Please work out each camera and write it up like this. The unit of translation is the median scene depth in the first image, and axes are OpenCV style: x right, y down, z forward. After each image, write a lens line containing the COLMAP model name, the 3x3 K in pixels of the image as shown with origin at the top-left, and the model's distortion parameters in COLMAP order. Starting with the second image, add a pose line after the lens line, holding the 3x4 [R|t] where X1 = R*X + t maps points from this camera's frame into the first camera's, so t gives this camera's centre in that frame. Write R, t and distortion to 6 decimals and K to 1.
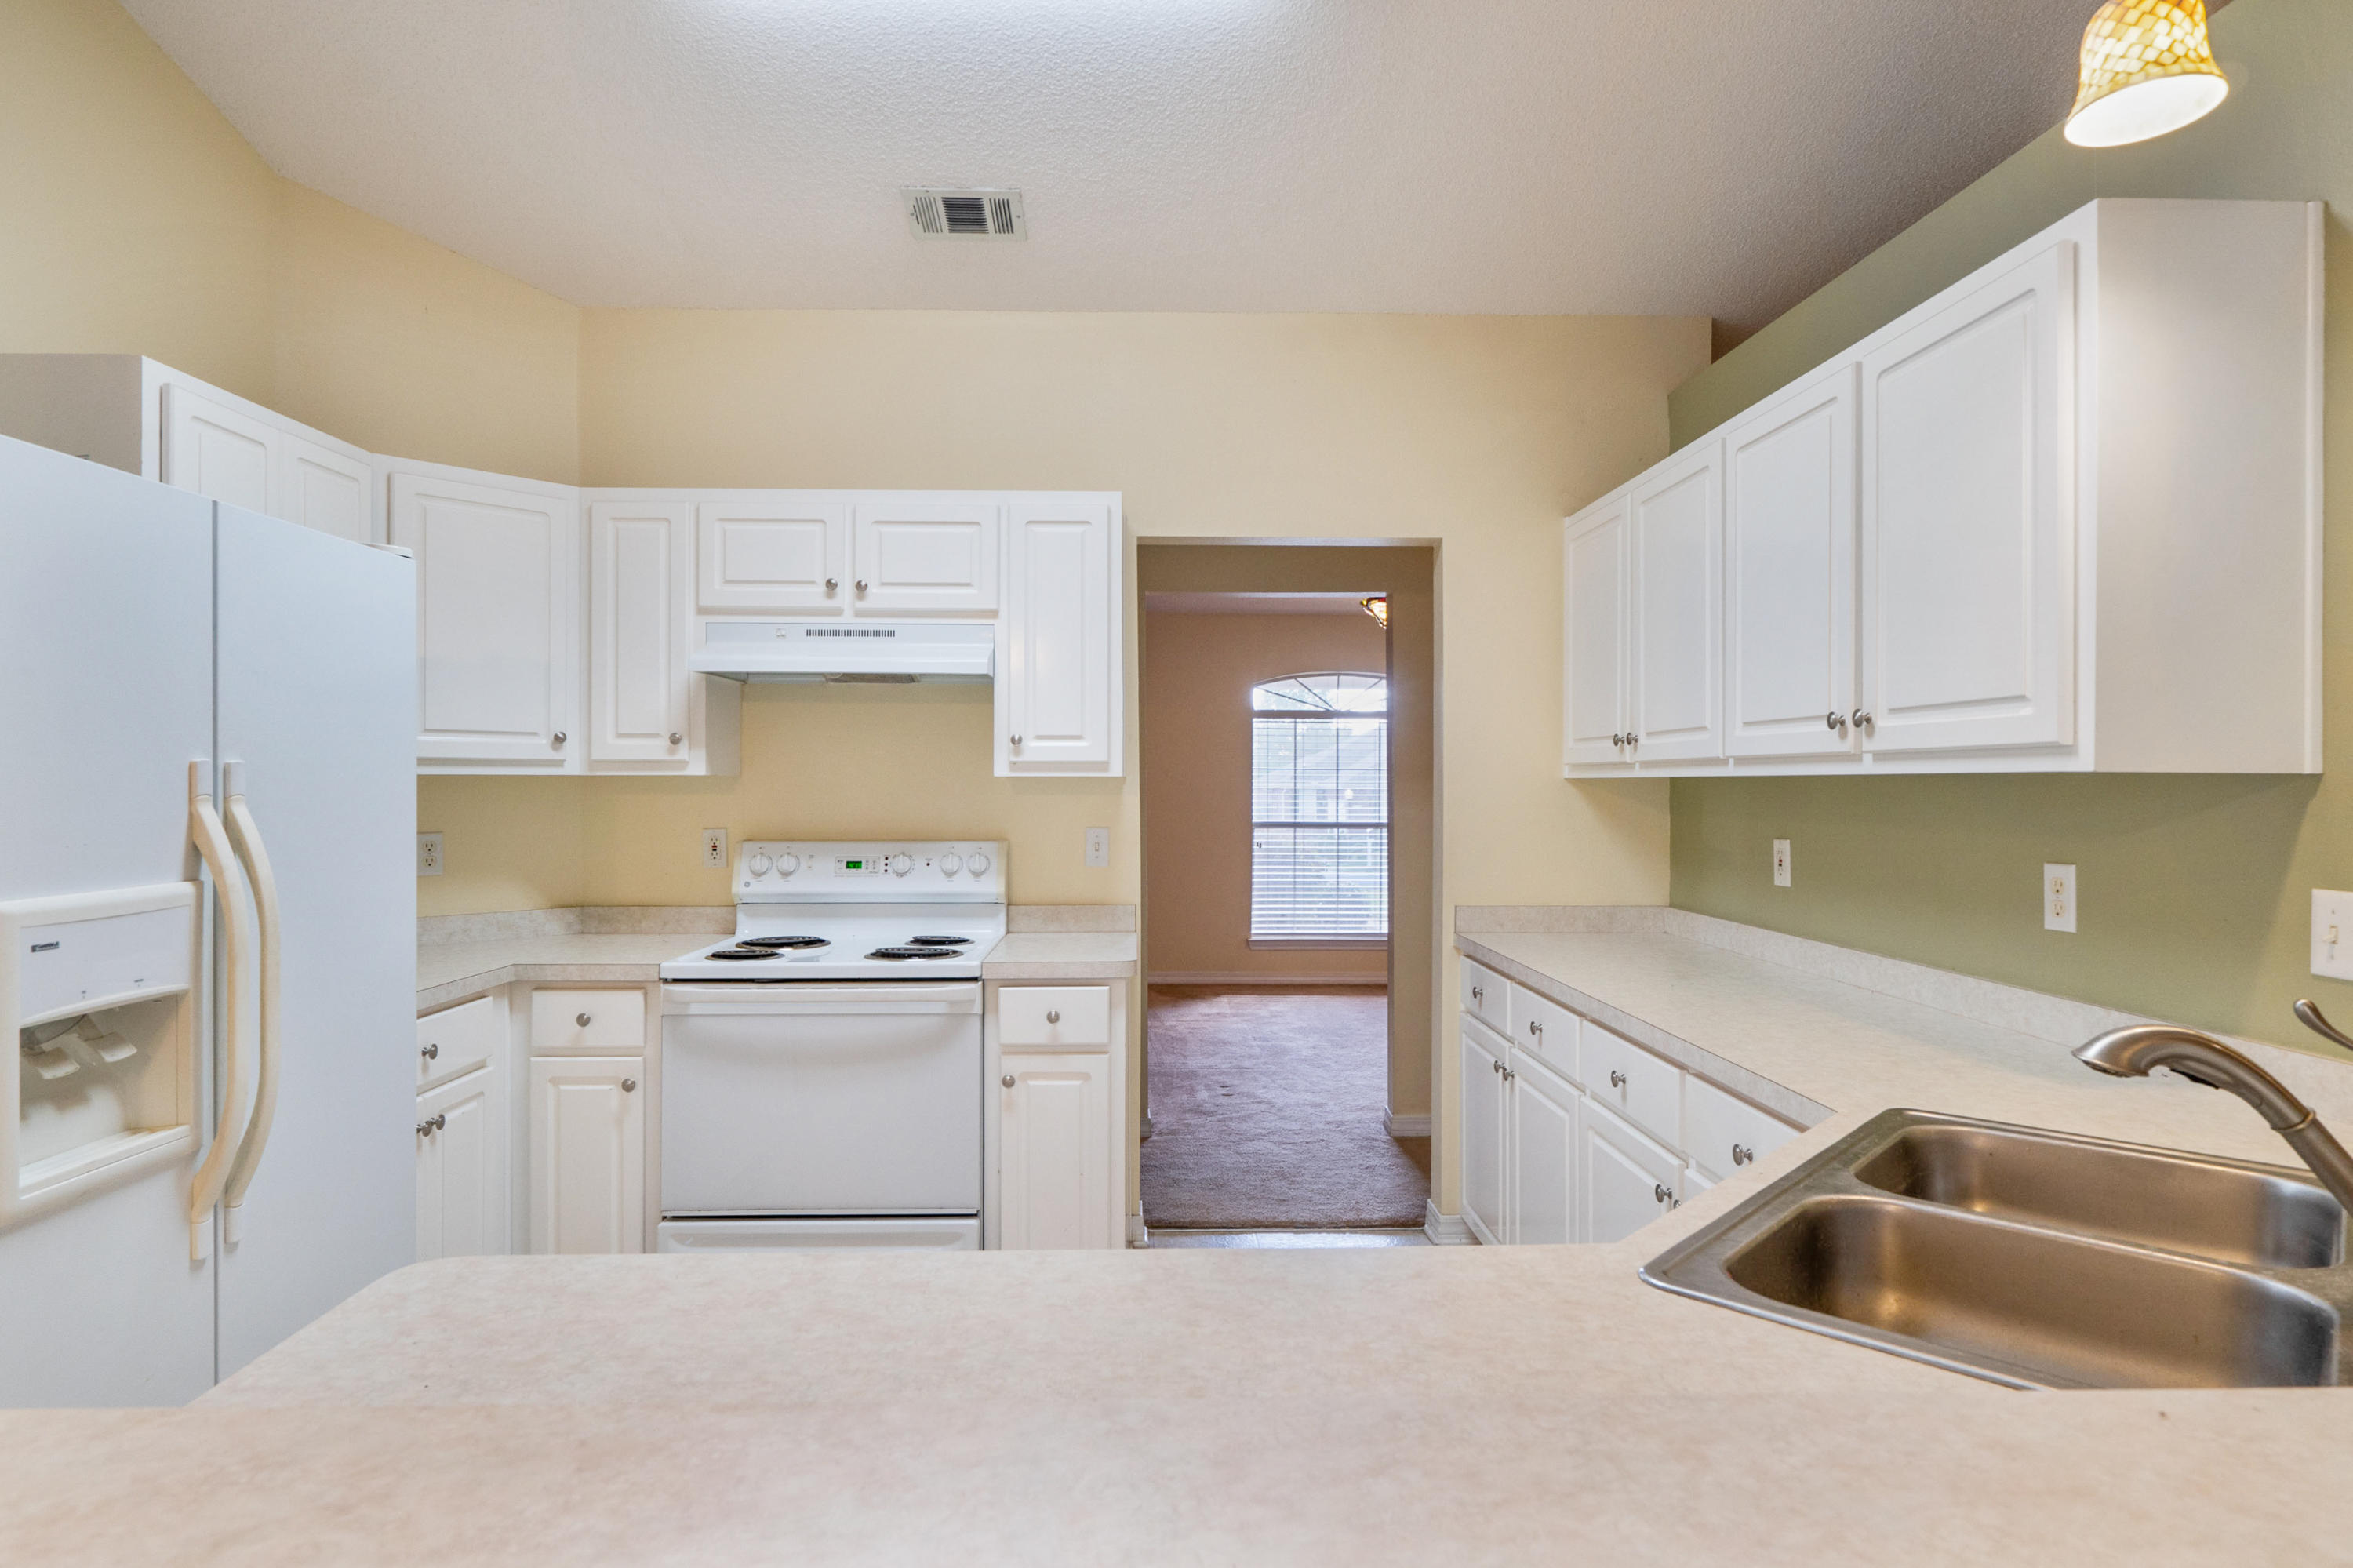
lens RADIAL K [[1265.4, 0, 1158.3], [0, 1265.4, 778.4], [0, 0, 1]] dist [0.004111, -0.002164]
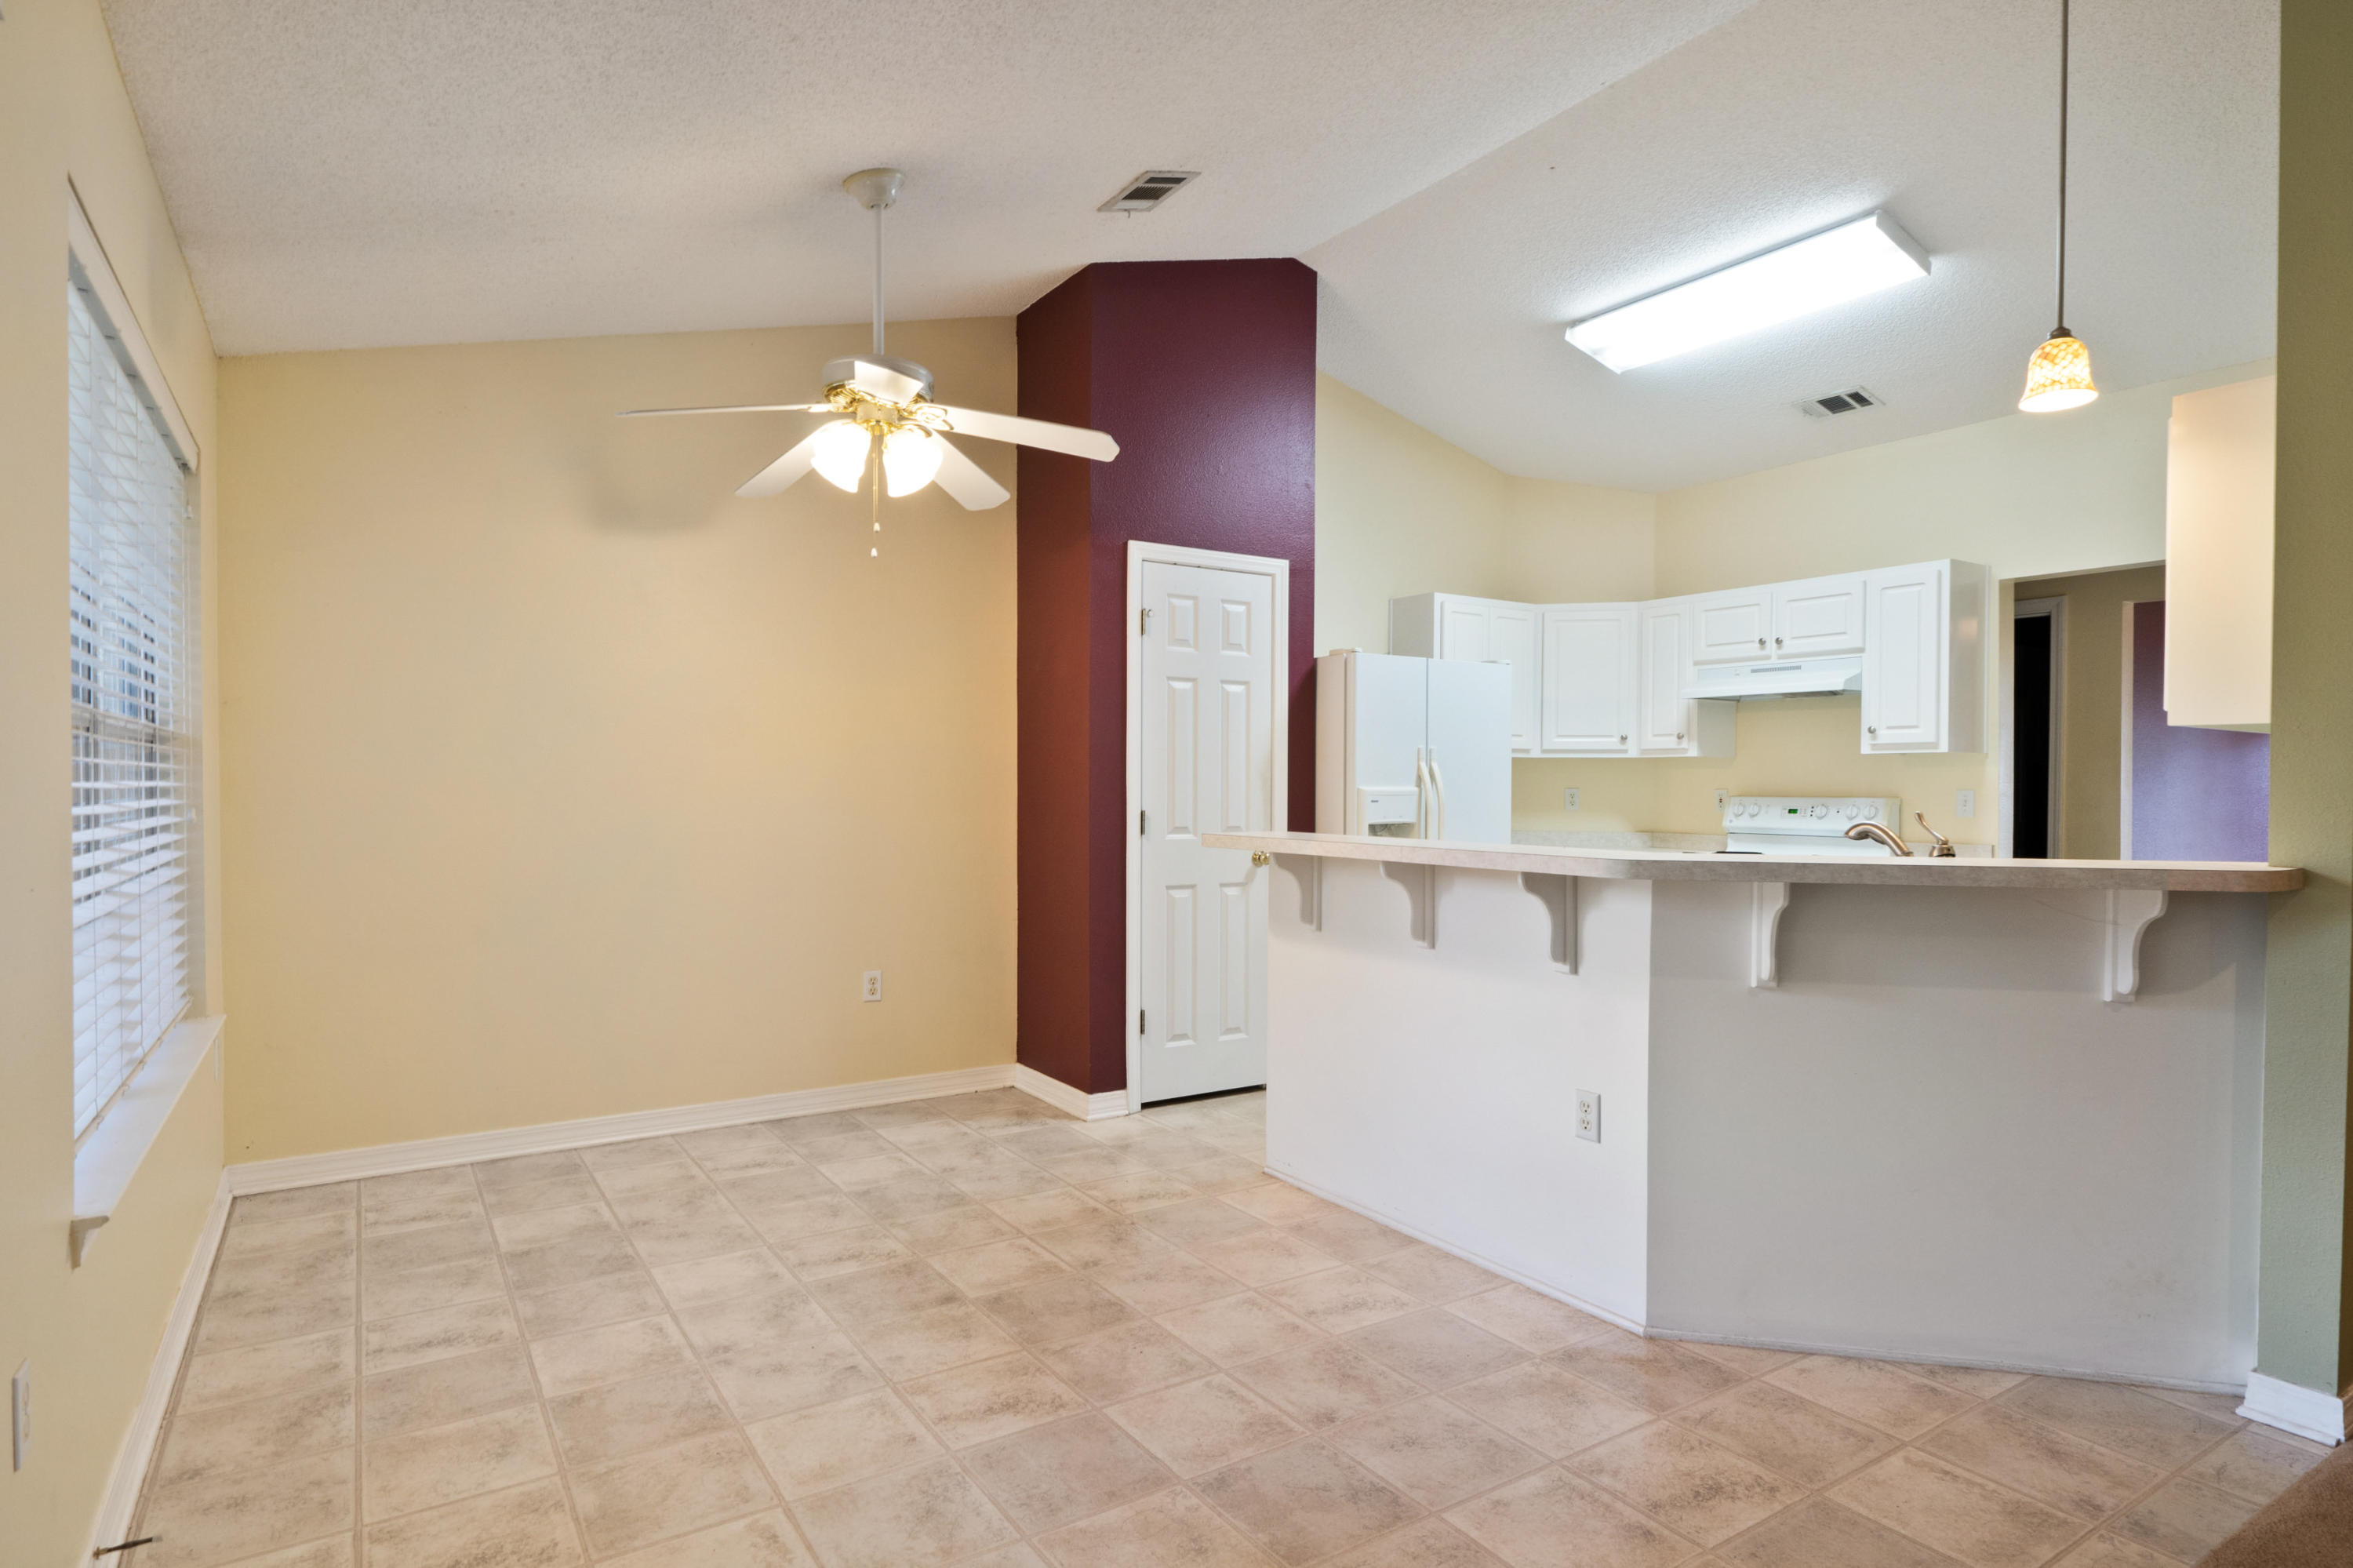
lens RADIAL K [[1265.4, 0, 1163.8], [0, 1265.4, 784.7], [0, 0, 1]] dist [0.004111, -0.002164]
pose [[0.517191, 0.000954, -0.855869, 0.769079], [-0.003573, 0.999993, -0.001045, 0.041546], [0.855862, 0.003598, 0.517191, -0.549902]]
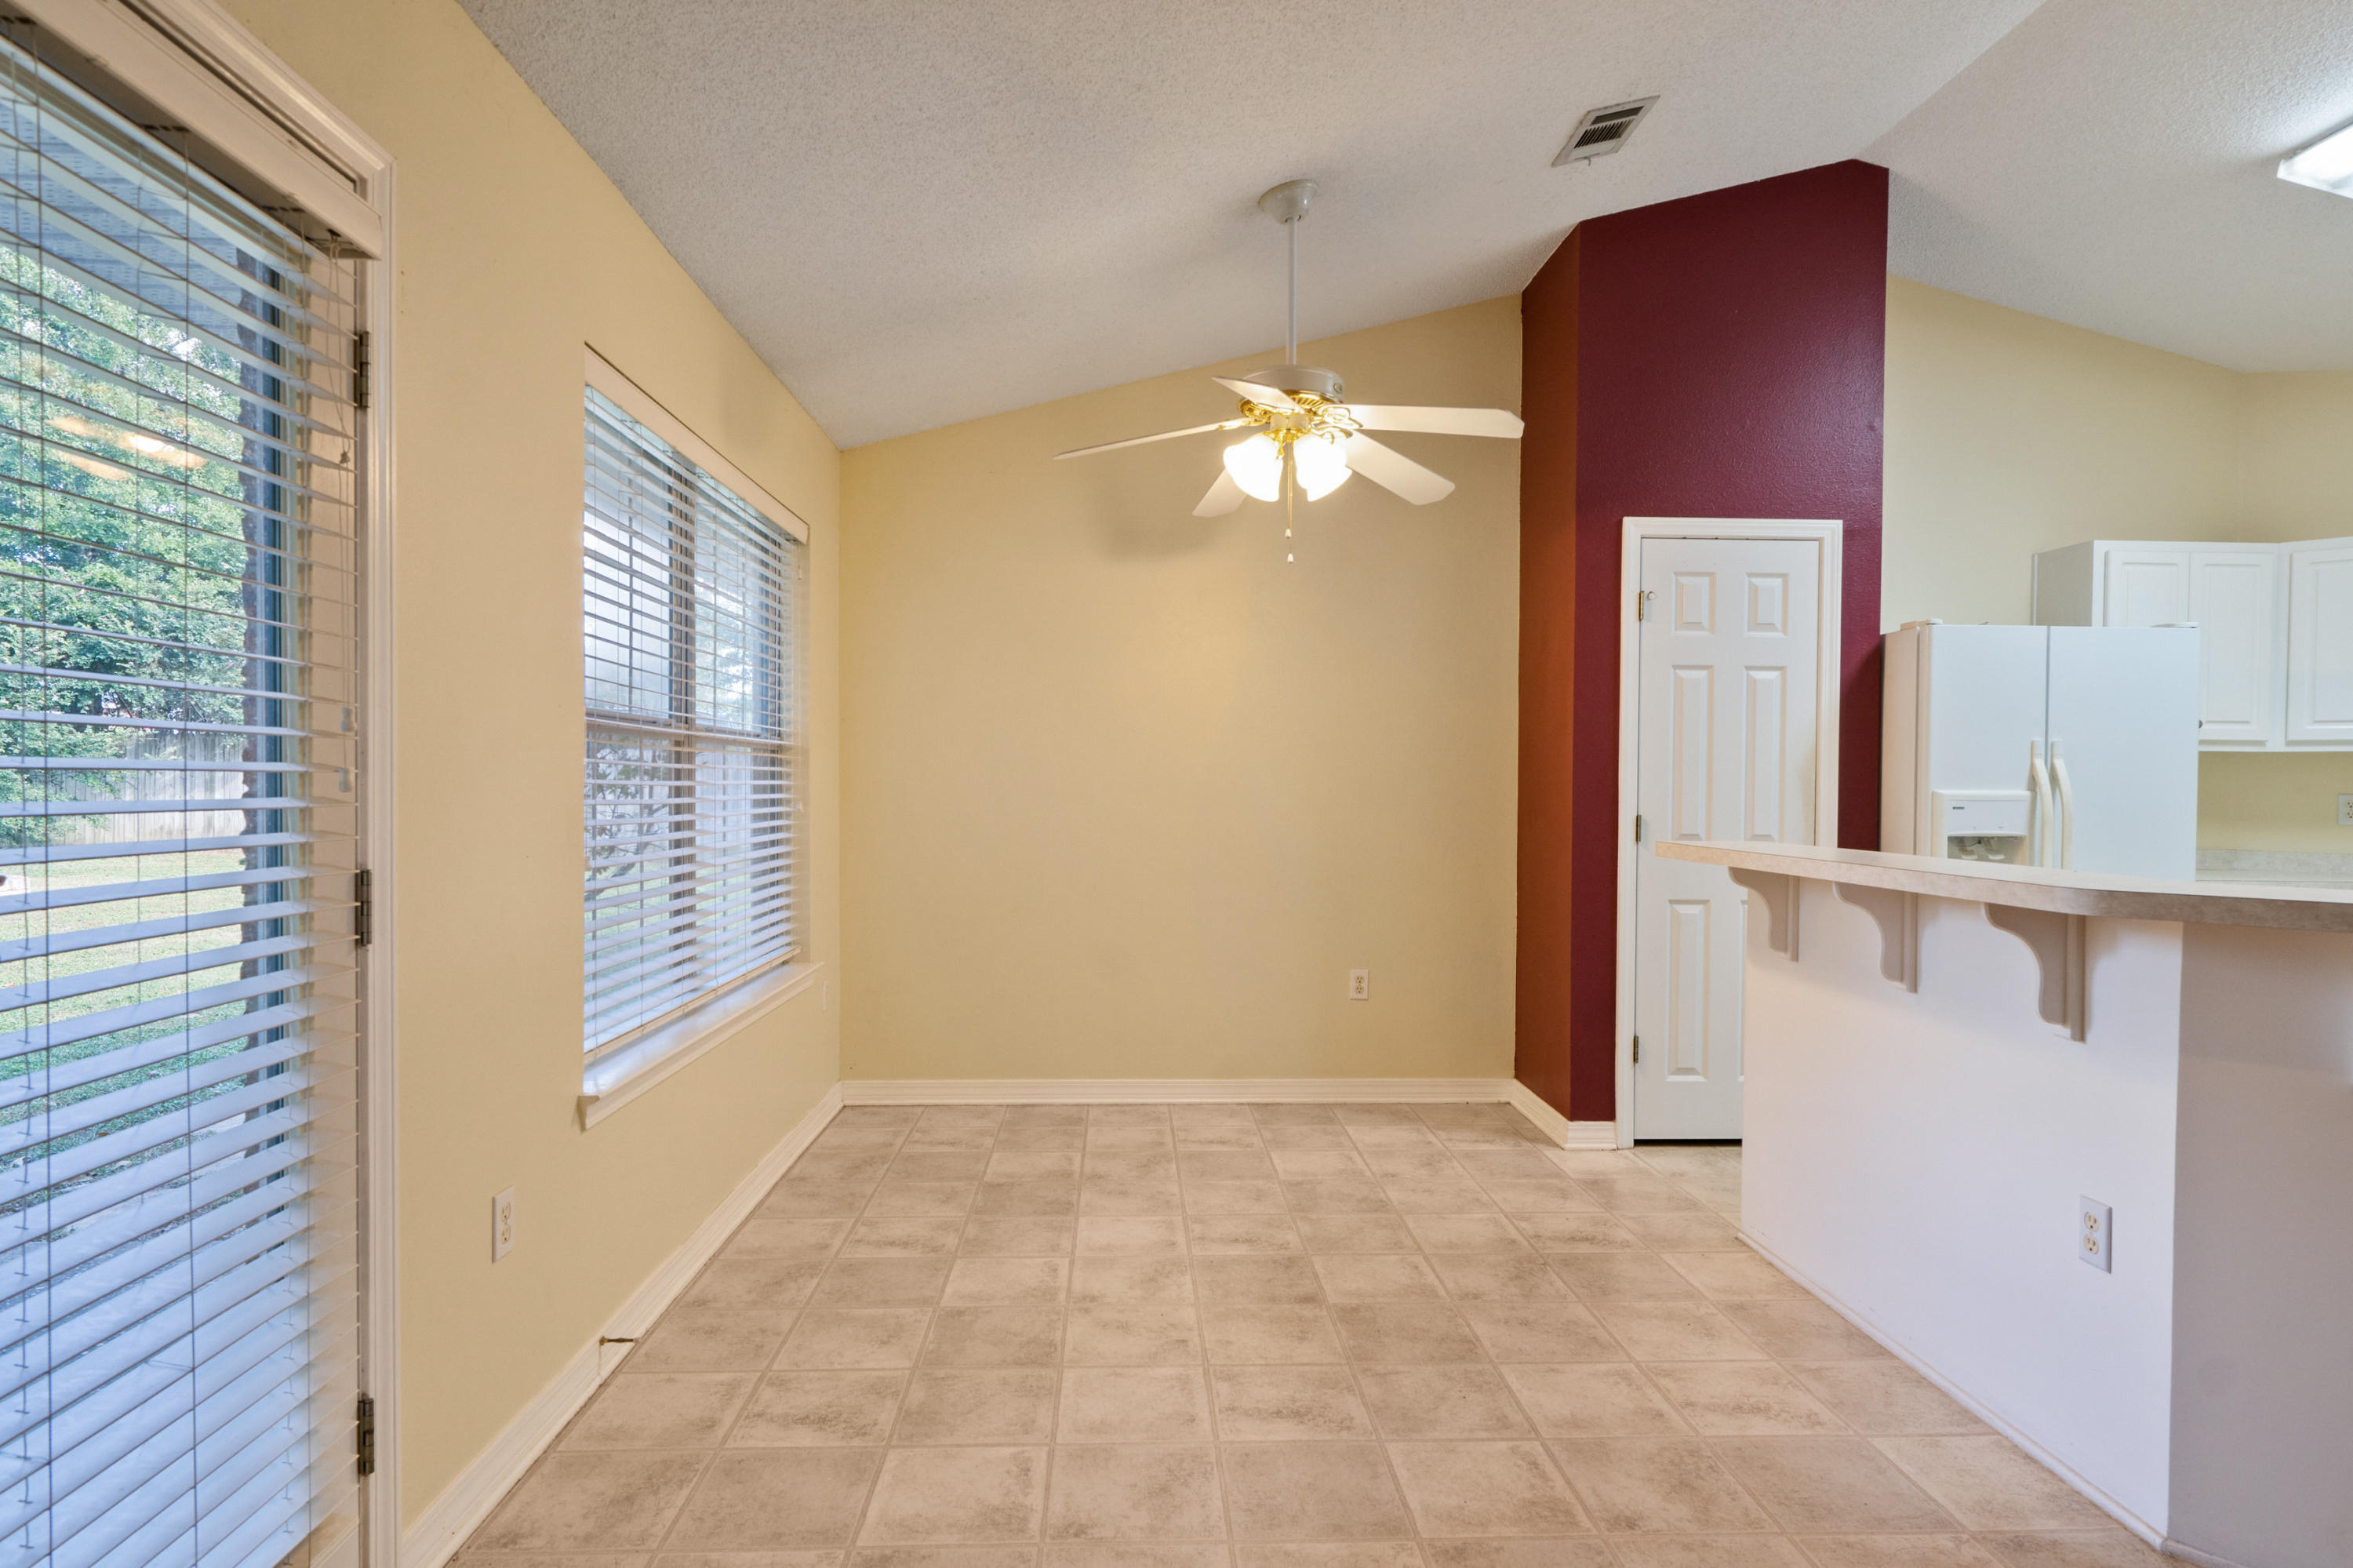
lens RADIAL K [[1265.4, 0, 1165.9], [0, 1265.4, 785.1], [0, 0, 1]] dist [0.004111, -0.002164]
pose [[0.007254, 0.001015, -0.999973, 0.819505], [-0.007294, 0.999973, 0.000962, 0.040984], [0.999947, 0.007286, 0.007261, -0.325568]]
